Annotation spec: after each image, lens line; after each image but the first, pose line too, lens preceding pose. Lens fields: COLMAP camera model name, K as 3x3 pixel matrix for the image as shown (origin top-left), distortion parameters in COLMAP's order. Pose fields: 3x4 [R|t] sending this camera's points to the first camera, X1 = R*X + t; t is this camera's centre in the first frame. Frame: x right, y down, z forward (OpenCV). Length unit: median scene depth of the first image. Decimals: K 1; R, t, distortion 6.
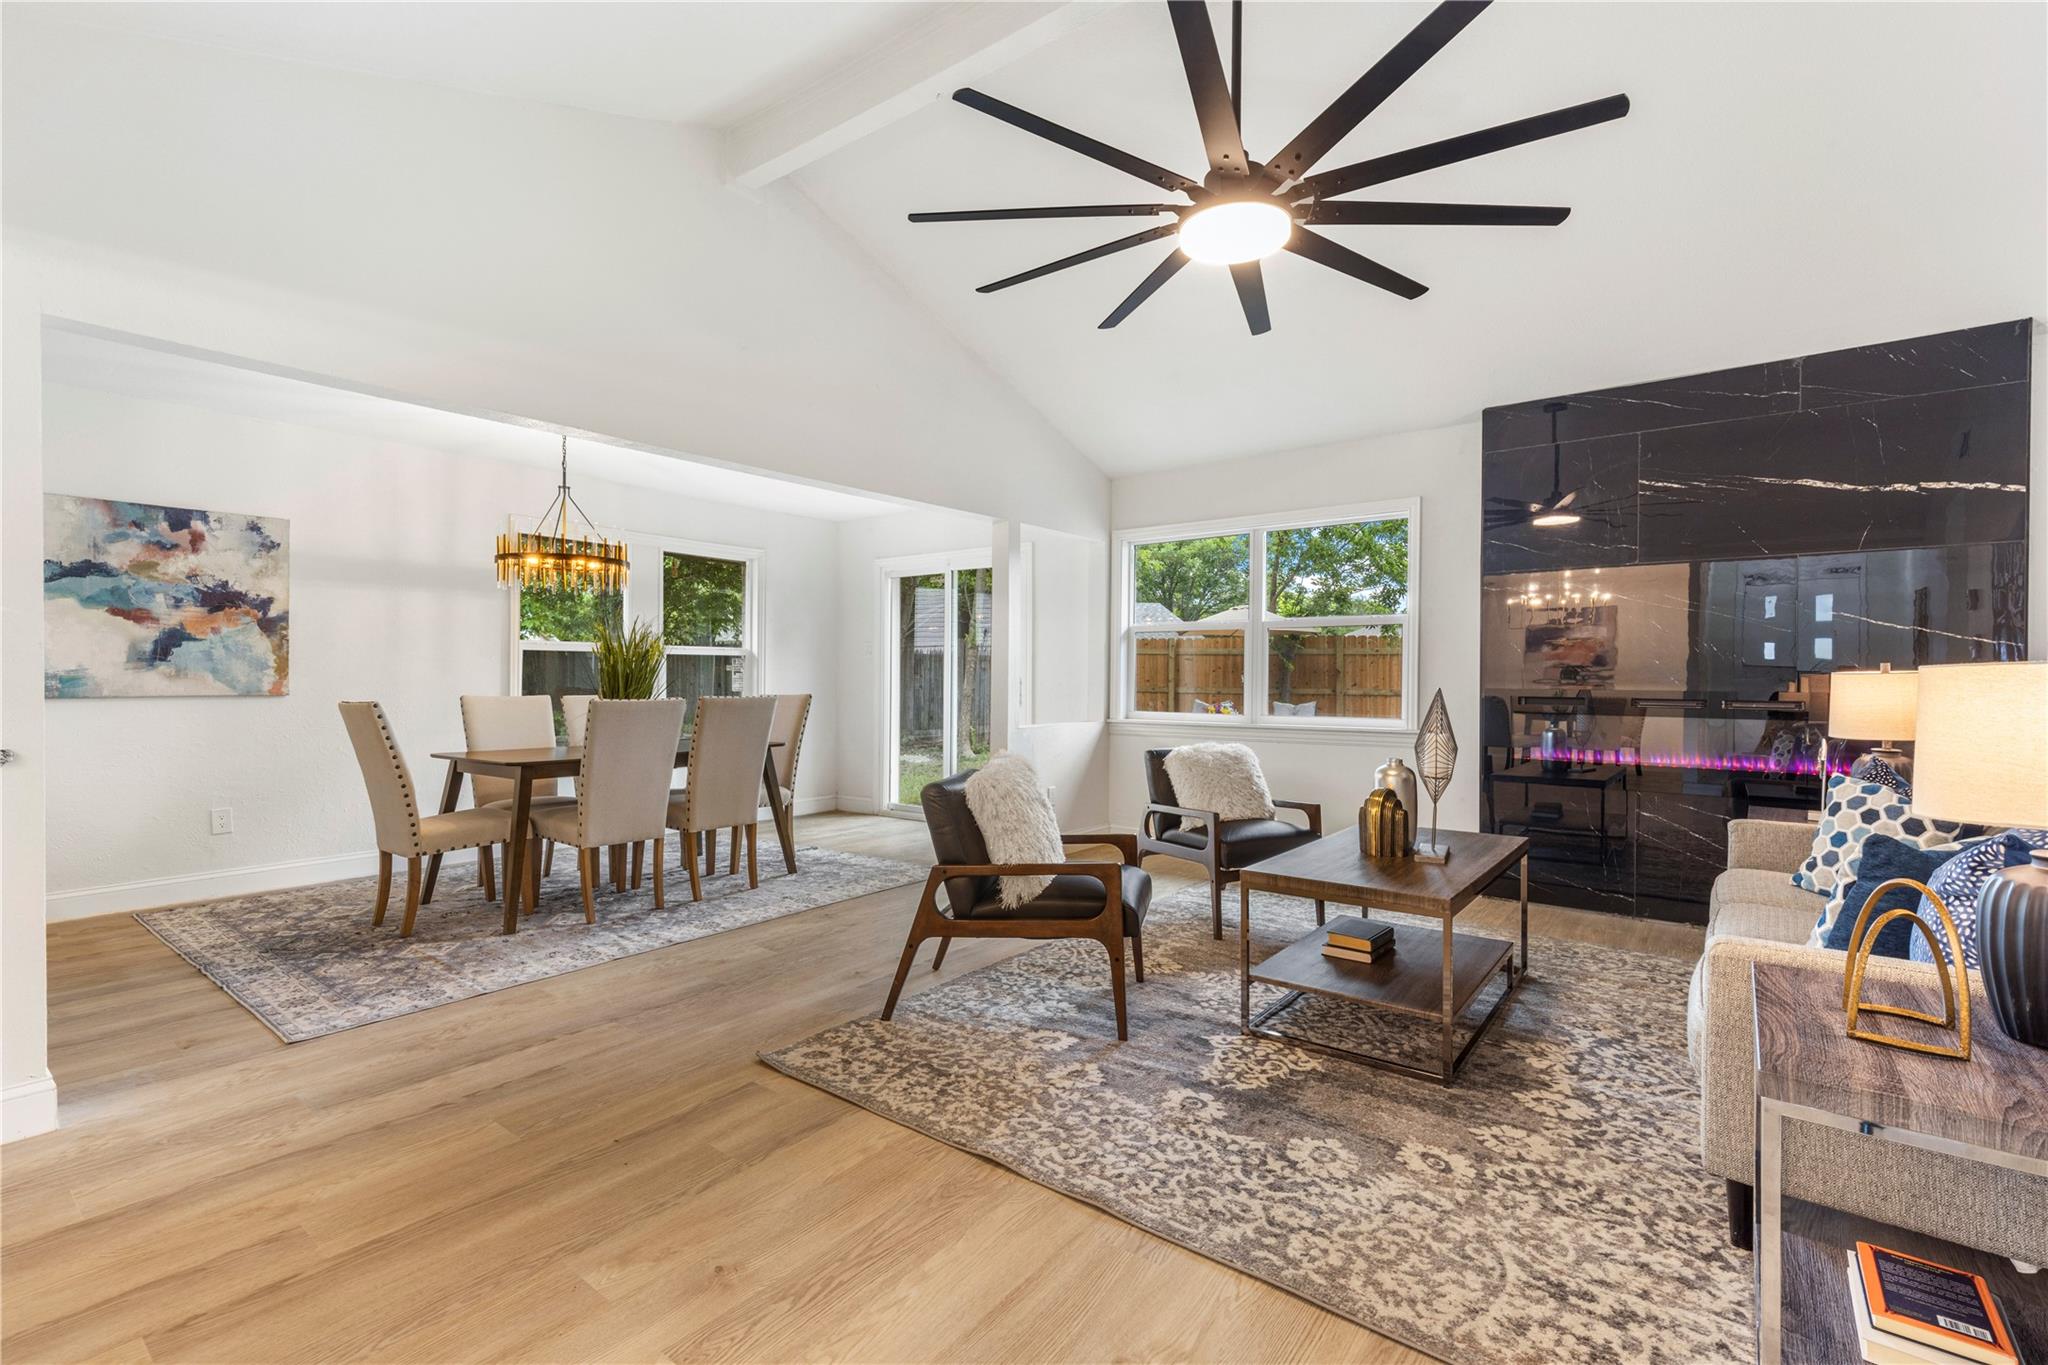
lens RADIAL K [[926.4, 0, 1022.4], [0, 926.4, 683.8], [0, 0, 1]] dist [0.005113, 0.000568]
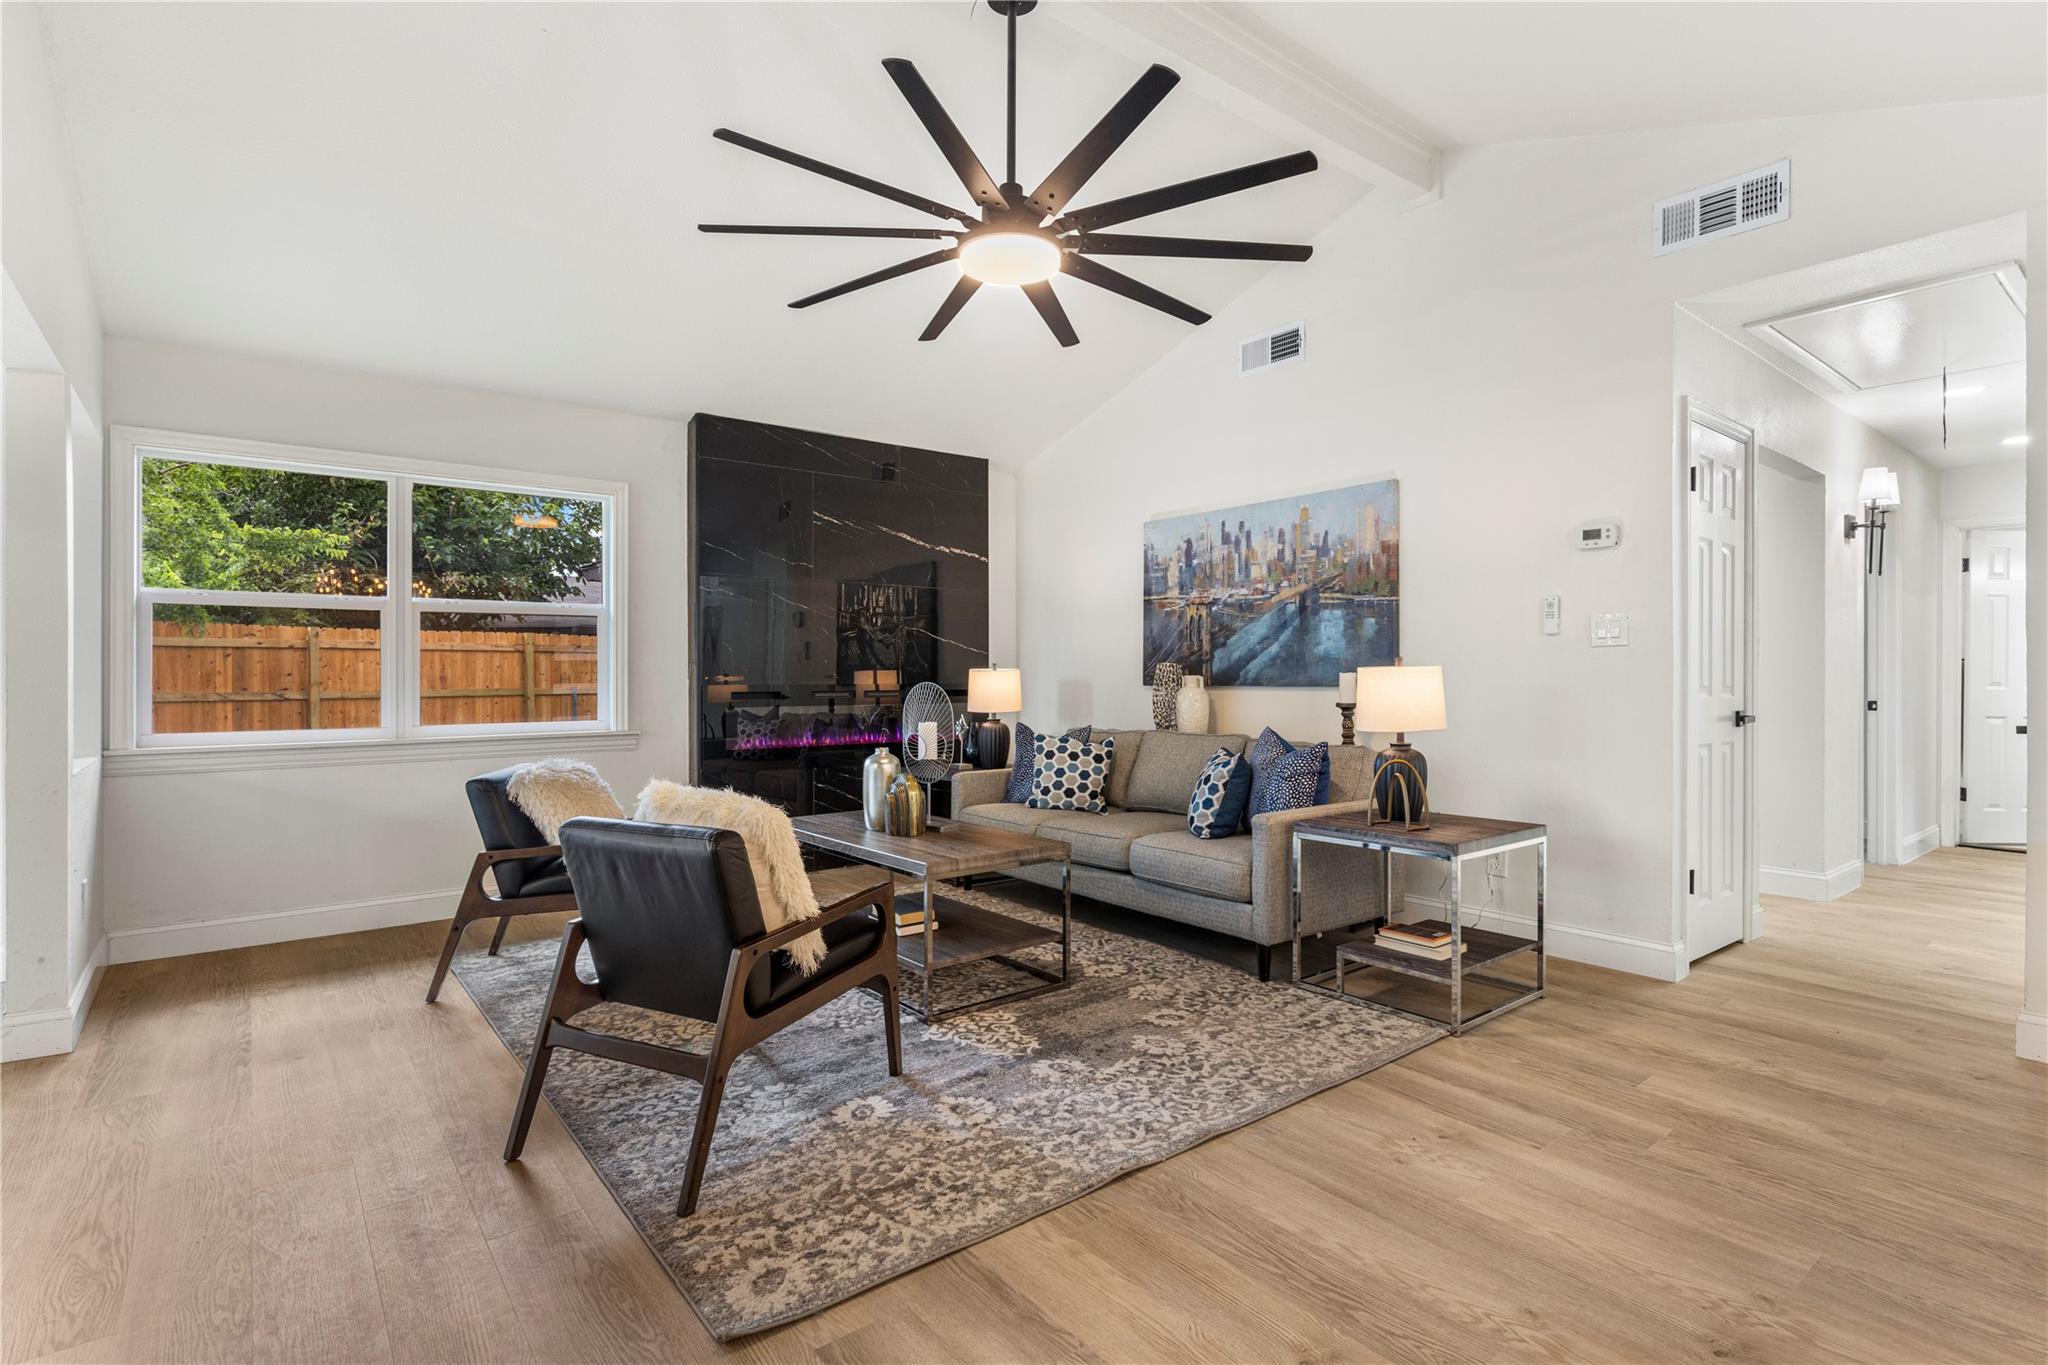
lens RADIAL K [[987.5, 0, 1025.2], [0, 987.5, 673.2], [0, 0, 1]] dist [-0.000350, -0.000094]
pose [[0.230540, -0.001086, 0.973062, -0.921810], [0.013887, 0.999901, -0.002174, -0.002015], [-0.972964, 0.014014, 0.230532, 0.756652]]
